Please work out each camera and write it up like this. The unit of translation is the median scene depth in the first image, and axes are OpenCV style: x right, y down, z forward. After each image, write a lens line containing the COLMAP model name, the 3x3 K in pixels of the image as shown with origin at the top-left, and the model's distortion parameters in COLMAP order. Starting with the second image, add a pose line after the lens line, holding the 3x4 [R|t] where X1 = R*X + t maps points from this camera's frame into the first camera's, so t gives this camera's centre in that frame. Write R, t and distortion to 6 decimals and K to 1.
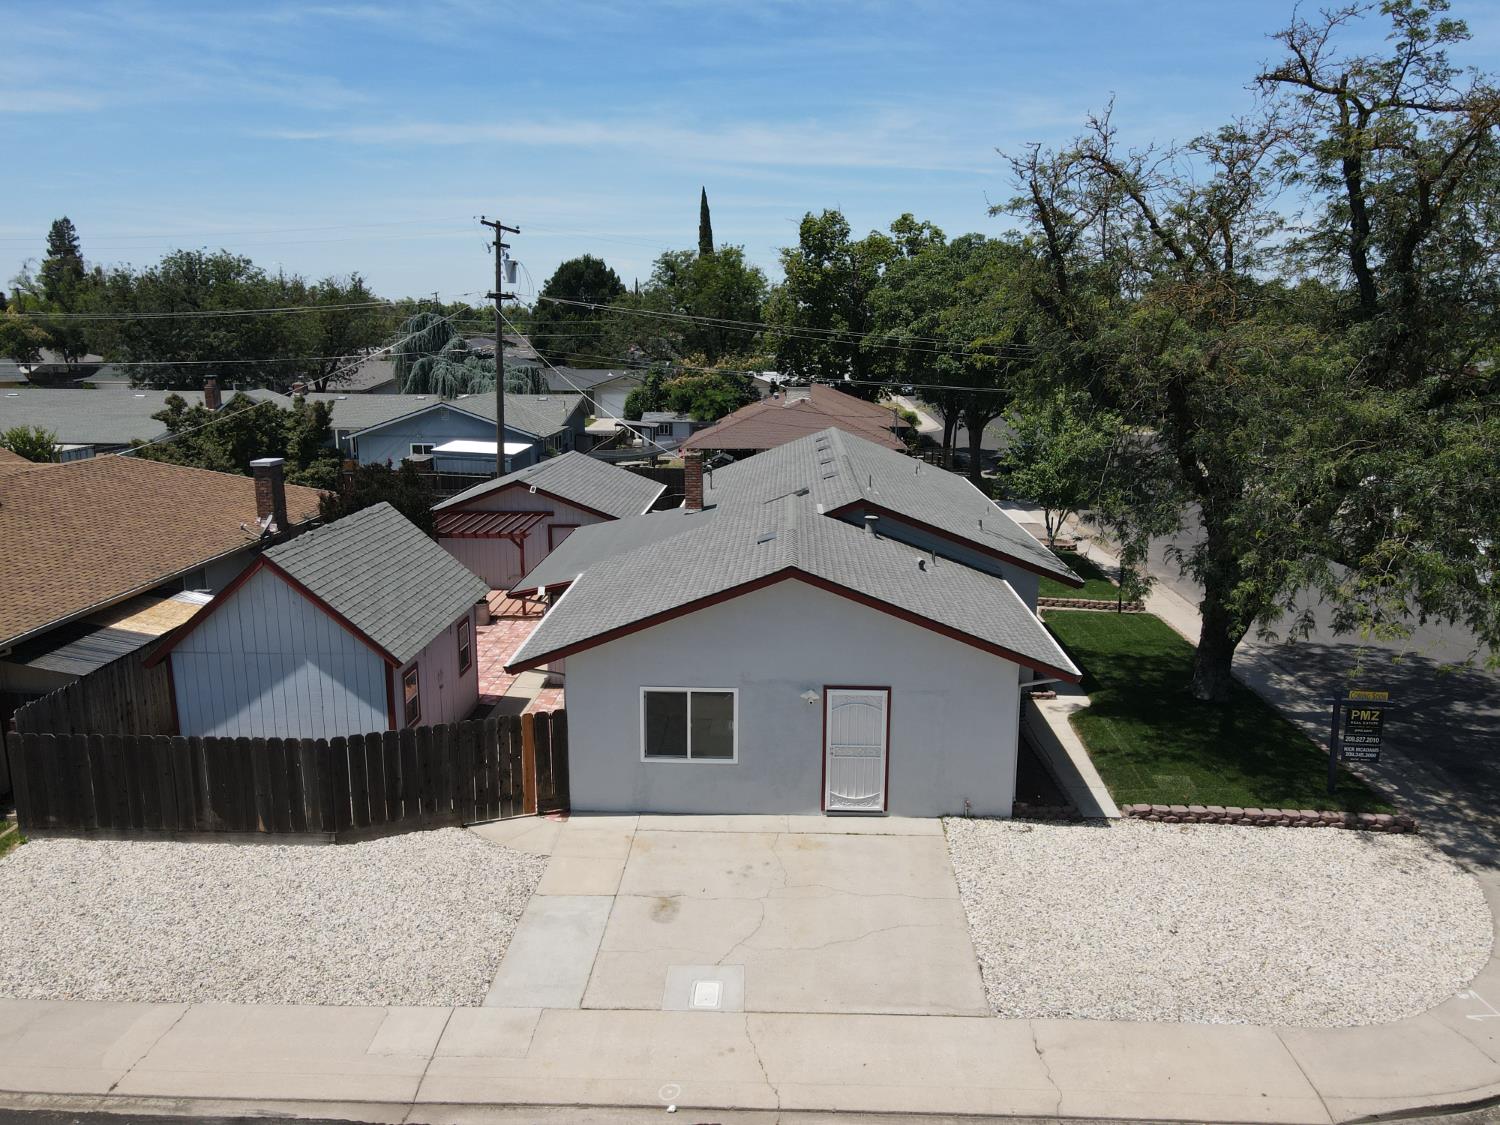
lens RADIAL K [[1085.7, 0, 750.0], [0, 1085.7, 562.5], [0, 0, 1]] dist [0.029220, -0.024967]
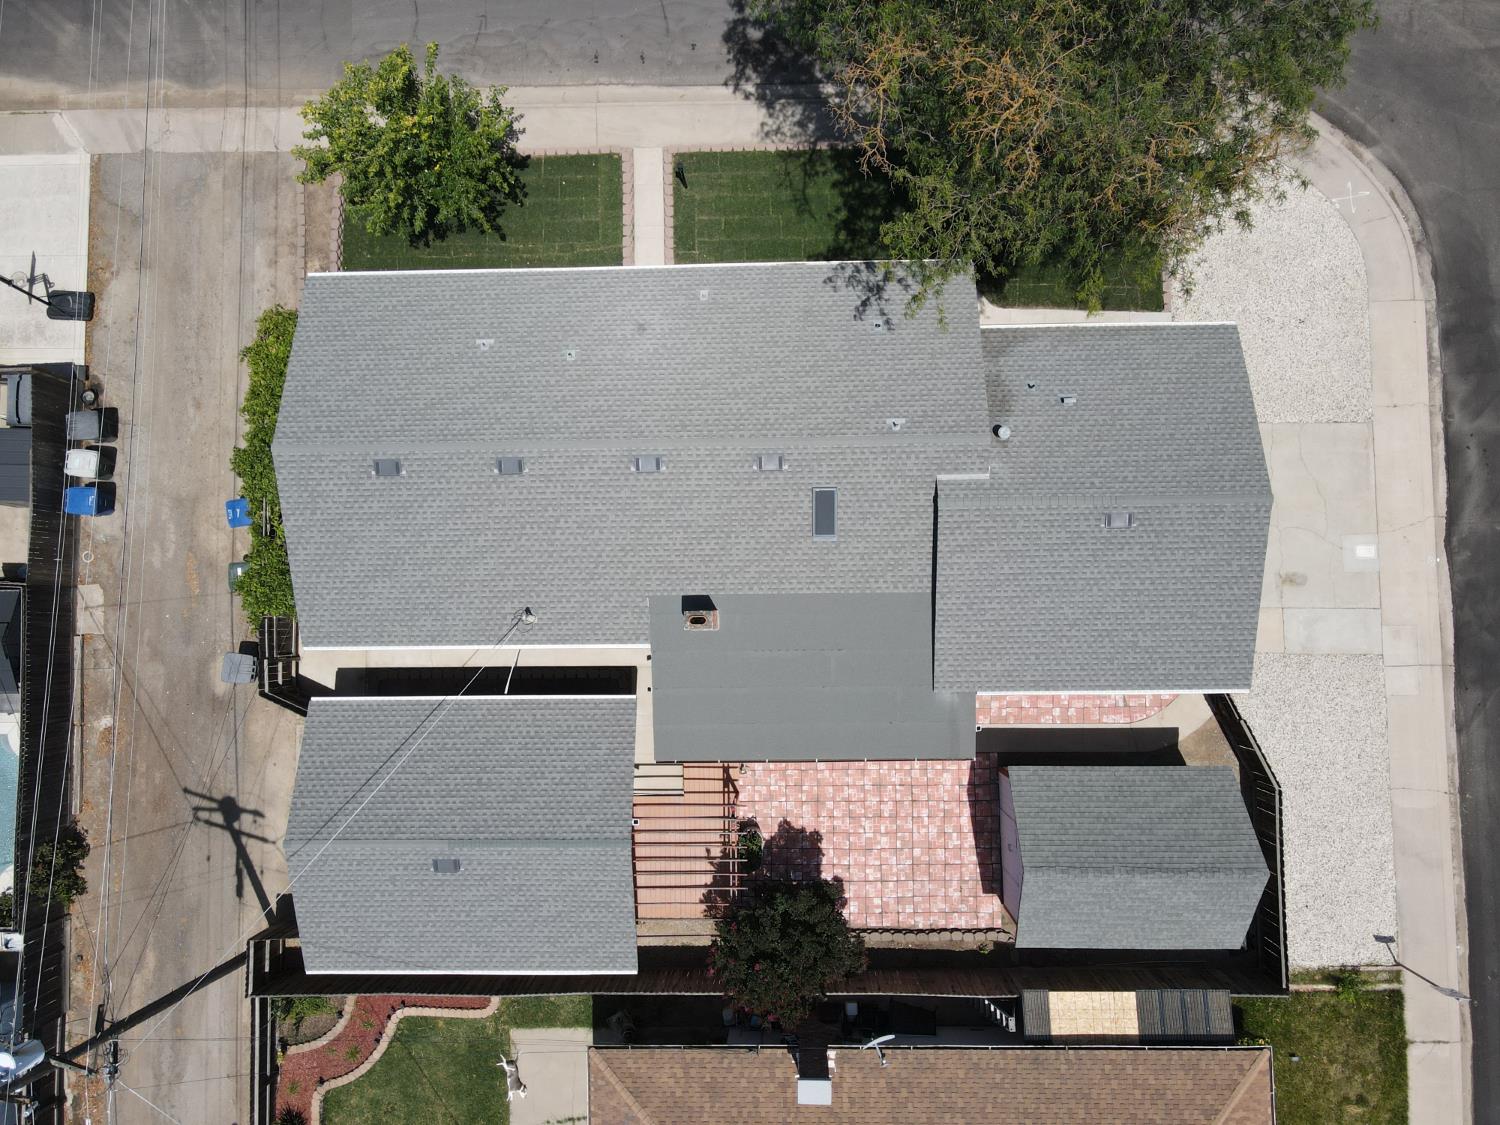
lens RADIAL K [[1085.7, 0, 750.0], [0, 1085.7, 562.5], [0, 0, 1]] dist [0.029220, -0.024967]
pose [[-0.047625, -0.997756, 0.047054, -0.078365], [0.246008, 0.033940, 0.968673, -1.488920], [-0.968097, 0.057709, 0.243840, 1.237764]]
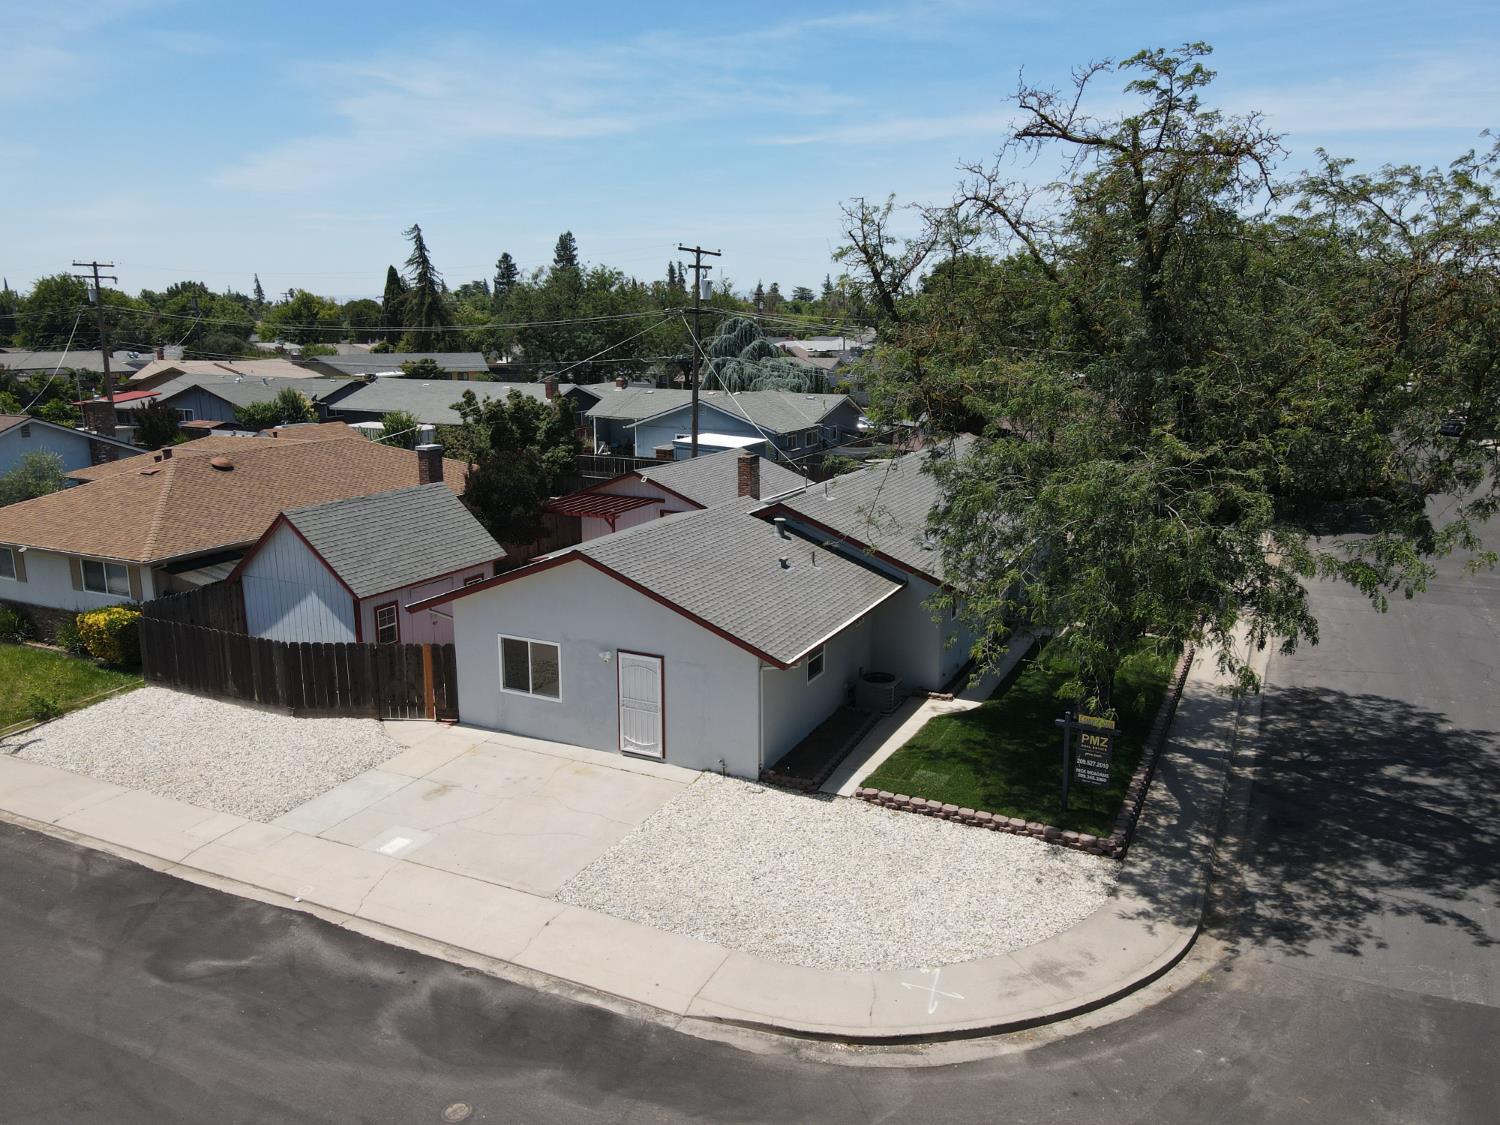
lens RADIAL K [[1088.7, 0, 750.0], [0, 1088.7, 562.5], [0, 0, 1]] dist [0.009530, 0.006017]
pose [[0.915296, 0.085034, -0.393703, 0.671850], [-0.081713, 0.996337, 0.025225, -0.027995], [0.394405, 0.009082, 0.918892, -0.081229]]
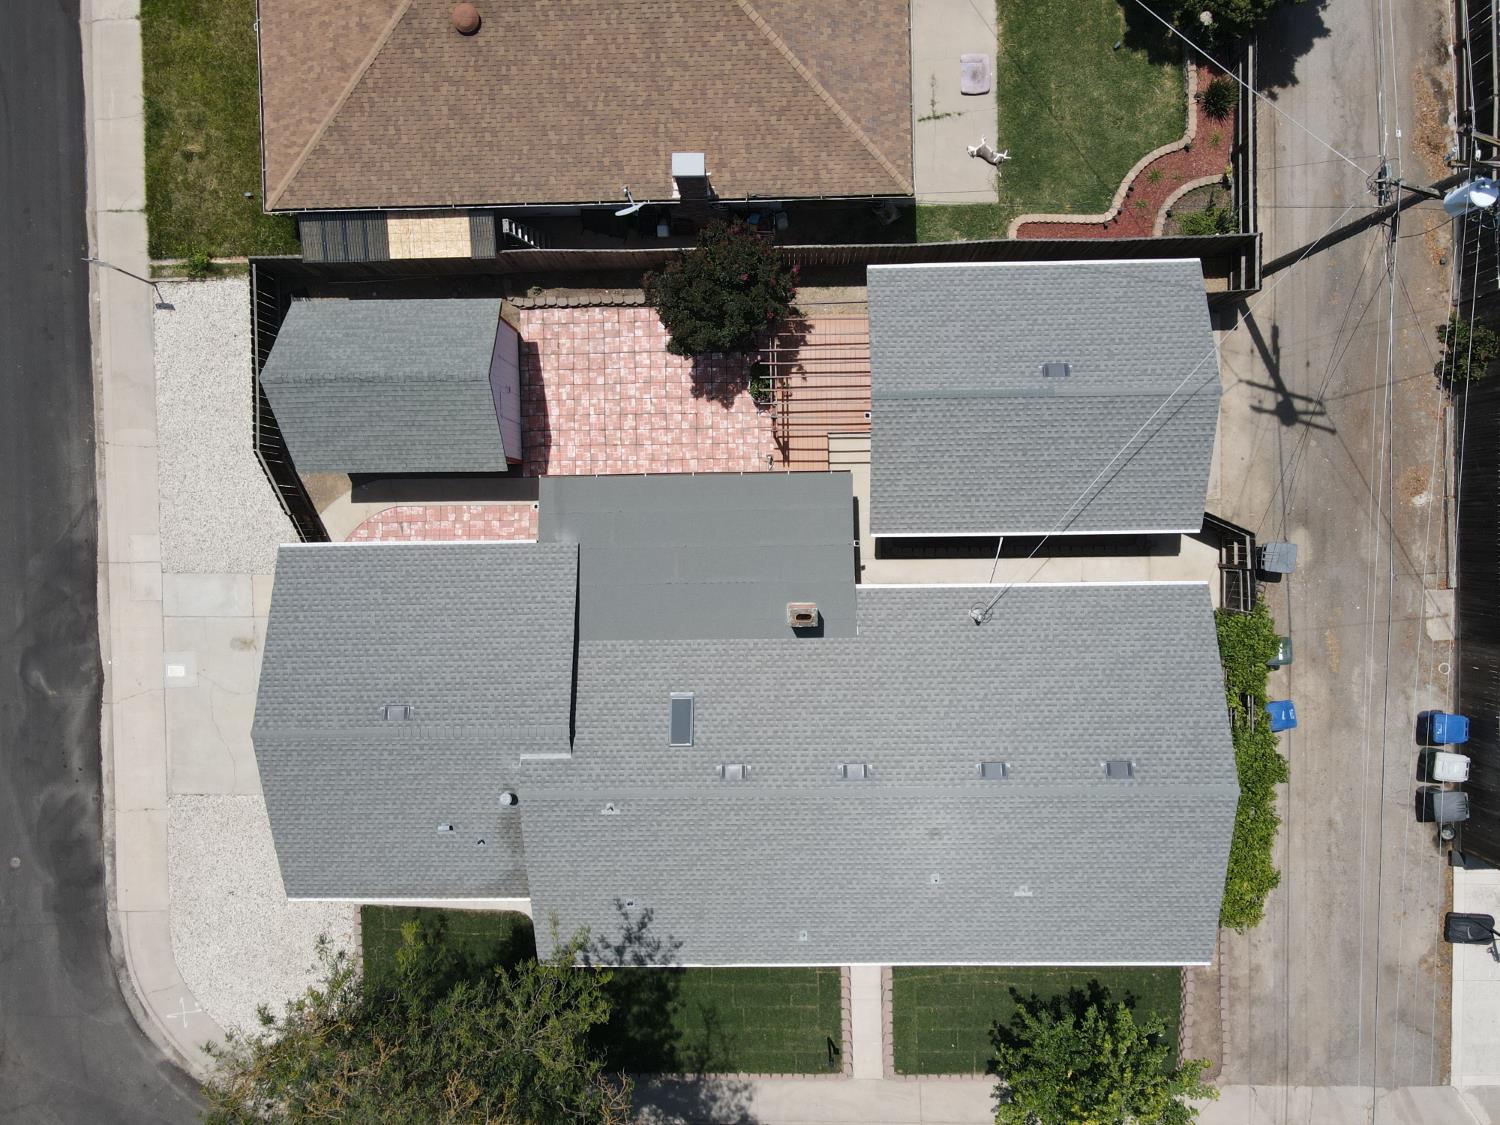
lens RADIAL K [[1088.7, 0, 750.0], [0, 1088.7, 562.5], [0, 0, 1]] dist [0.009530, 0.006017]
pose [[0.049963, 0.998696, 0.010444, -0.170018], [-0.184886, -0.001028, 0.982760, -1.528842], [0.981489, -0.051032, 0.184593, 1.318700]]
